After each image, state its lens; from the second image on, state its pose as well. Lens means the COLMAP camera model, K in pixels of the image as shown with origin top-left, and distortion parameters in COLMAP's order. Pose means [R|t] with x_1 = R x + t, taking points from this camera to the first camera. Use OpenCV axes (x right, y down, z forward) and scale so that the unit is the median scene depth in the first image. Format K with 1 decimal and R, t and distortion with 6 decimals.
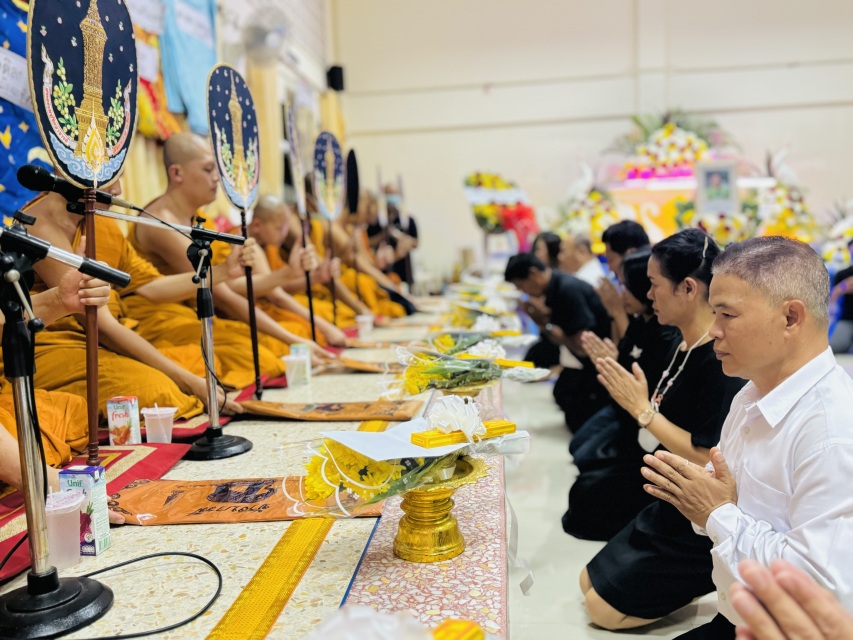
lens RADIAL K [[769.9, 0, 430.3], [0, 769.9, 319.5], [0, 0, 1]] dist [0.020050, -0.047500]
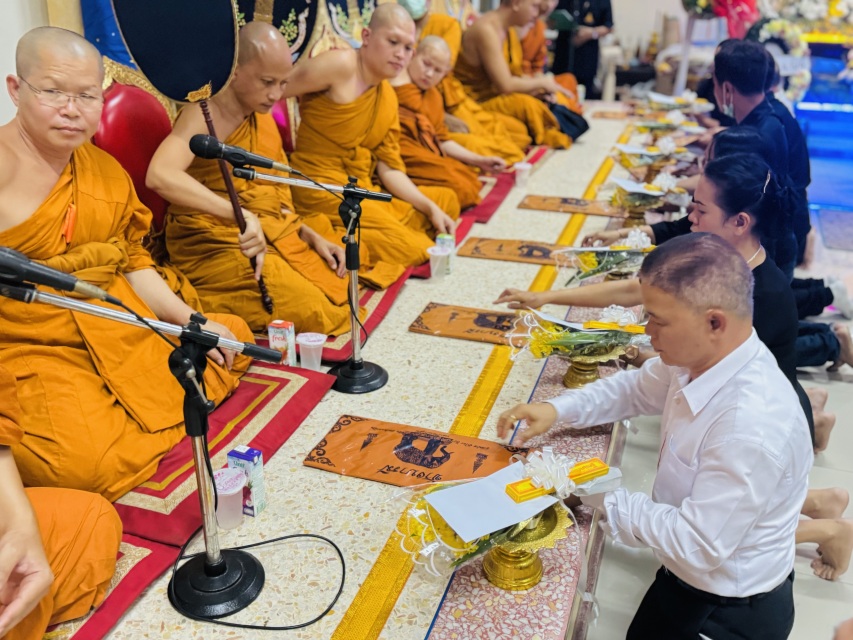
lens RADIAL K [[811.0, 0, 423.7], [0, 811.0, 318.9], [0, 0, 1]] dist [0.074062, 0.000000]
pose [[0.970801, 0.140737, -0.194262, 0.059451], [-0.070293, 0.941162, 0.330564, -0.504035], [0.229355, -0.307257, 0.923574, -0.091074]]
